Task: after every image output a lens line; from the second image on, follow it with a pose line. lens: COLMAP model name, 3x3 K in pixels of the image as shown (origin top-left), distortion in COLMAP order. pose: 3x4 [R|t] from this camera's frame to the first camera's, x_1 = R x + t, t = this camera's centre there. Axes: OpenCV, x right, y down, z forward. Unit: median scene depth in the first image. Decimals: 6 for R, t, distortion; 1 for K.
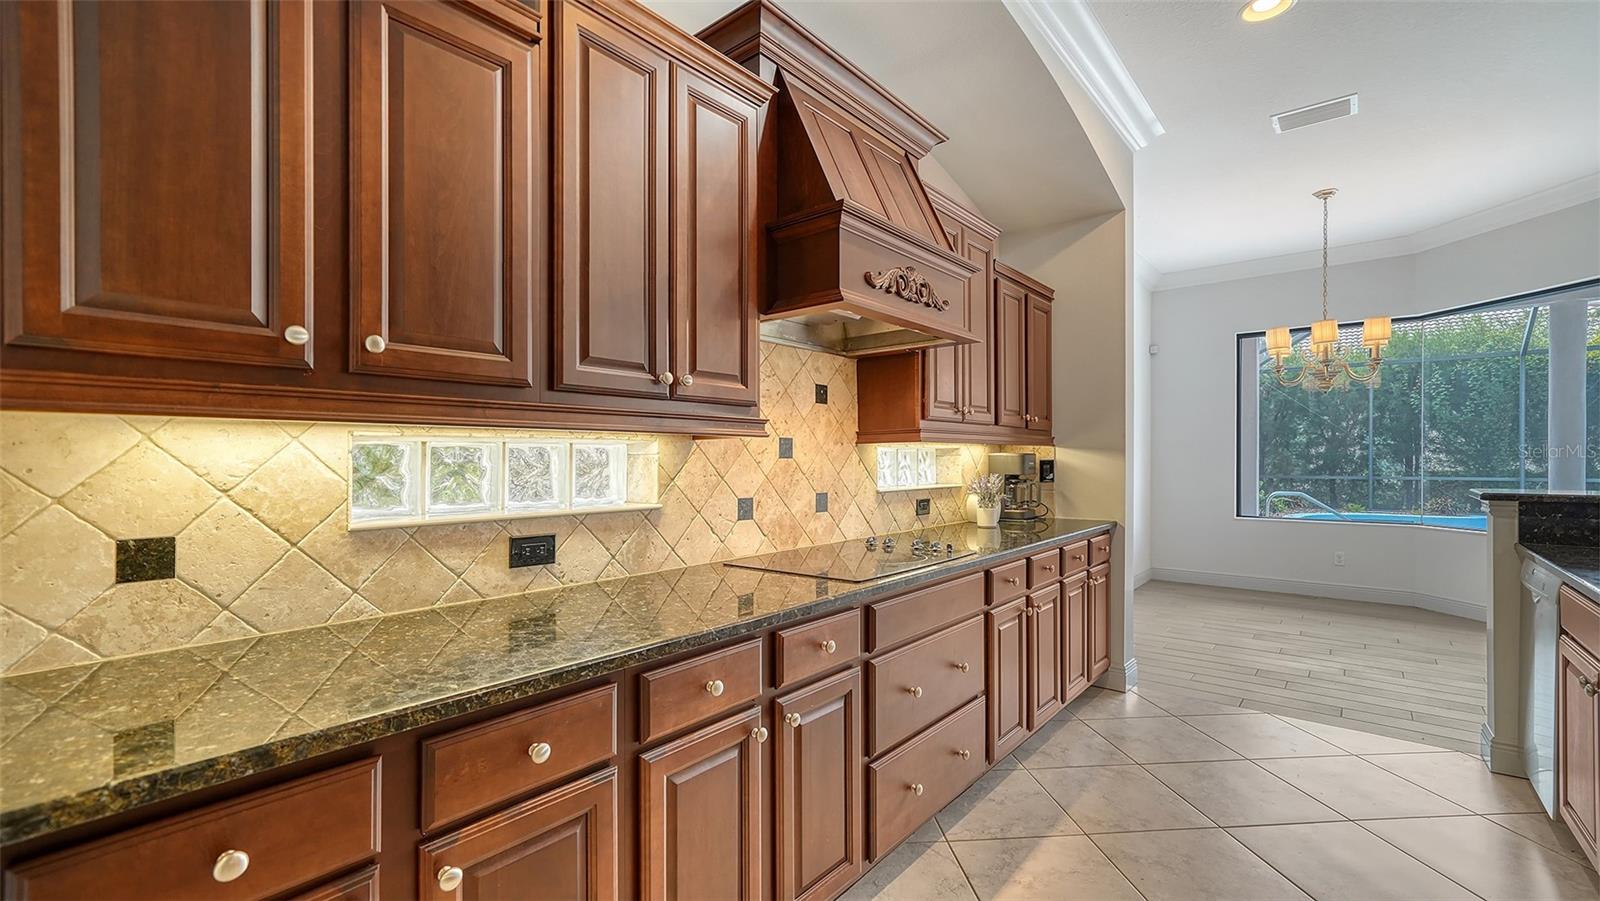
lens RADIAL K [[675.1, 0, 794.8], [0, 675.1, 454.0], [0, 0, 1]] dist [0.001313, 0.001077]
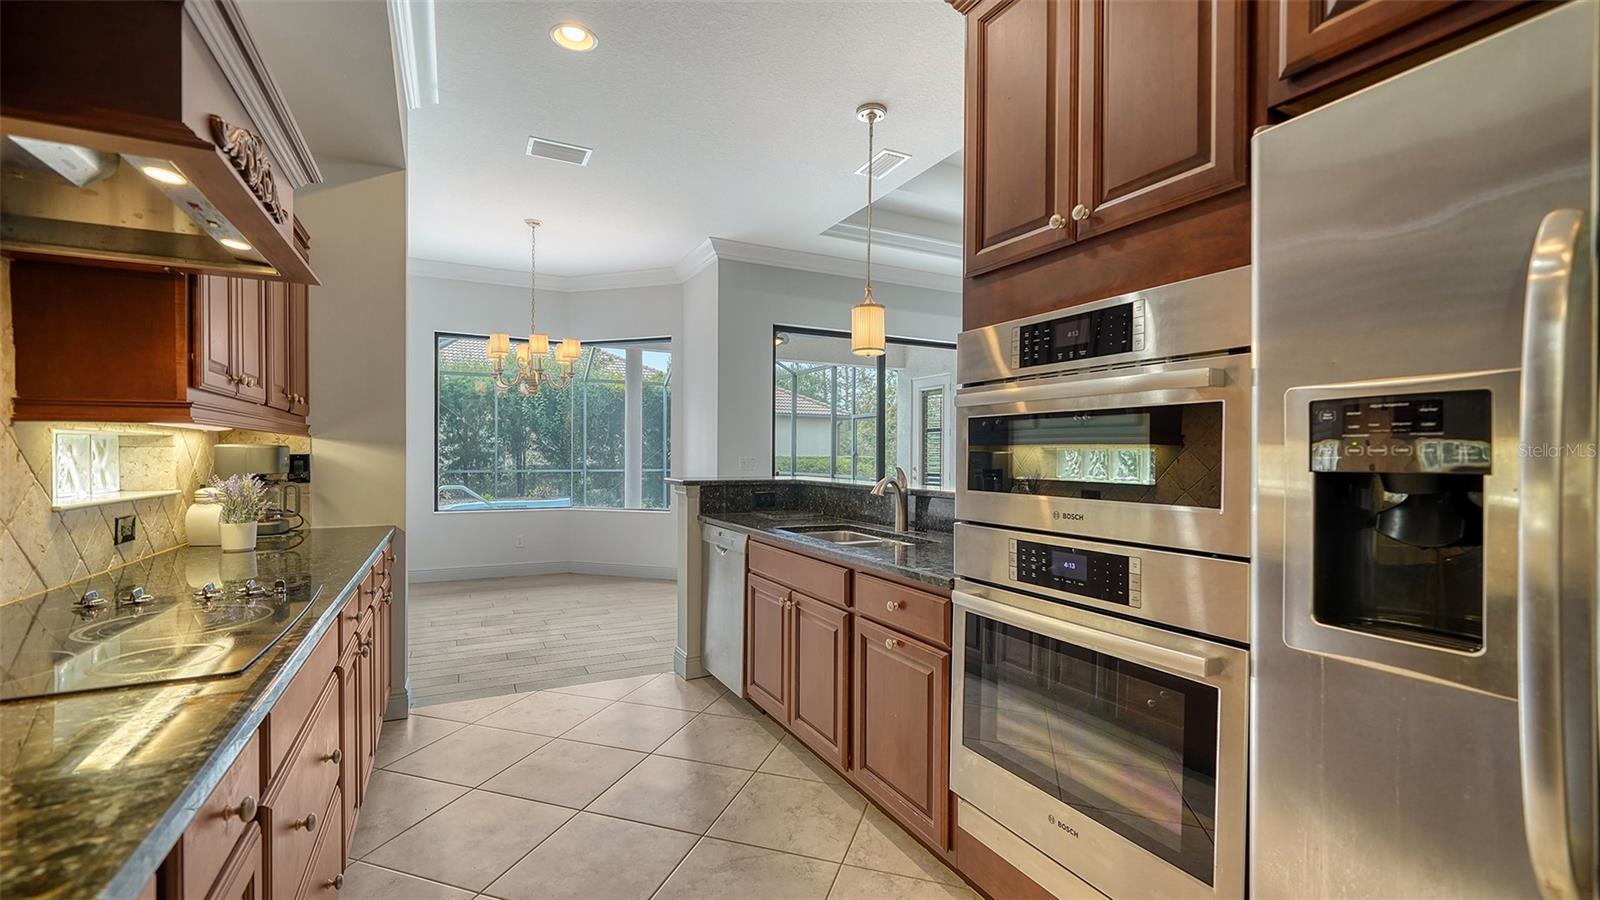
lens RADIAL K [[675.1, 0, 793.7], [0, 675.1, 459.5], [0, 0, 1]] dist [0.001313, 0.001077]
pose [[0.391236, 0.000637, 0.920290, -0.127842], [-0.014606, 0.999878, 0.005518, 0.002453], [-0.920175, -0.015601, 0.391197, 0.197547]]
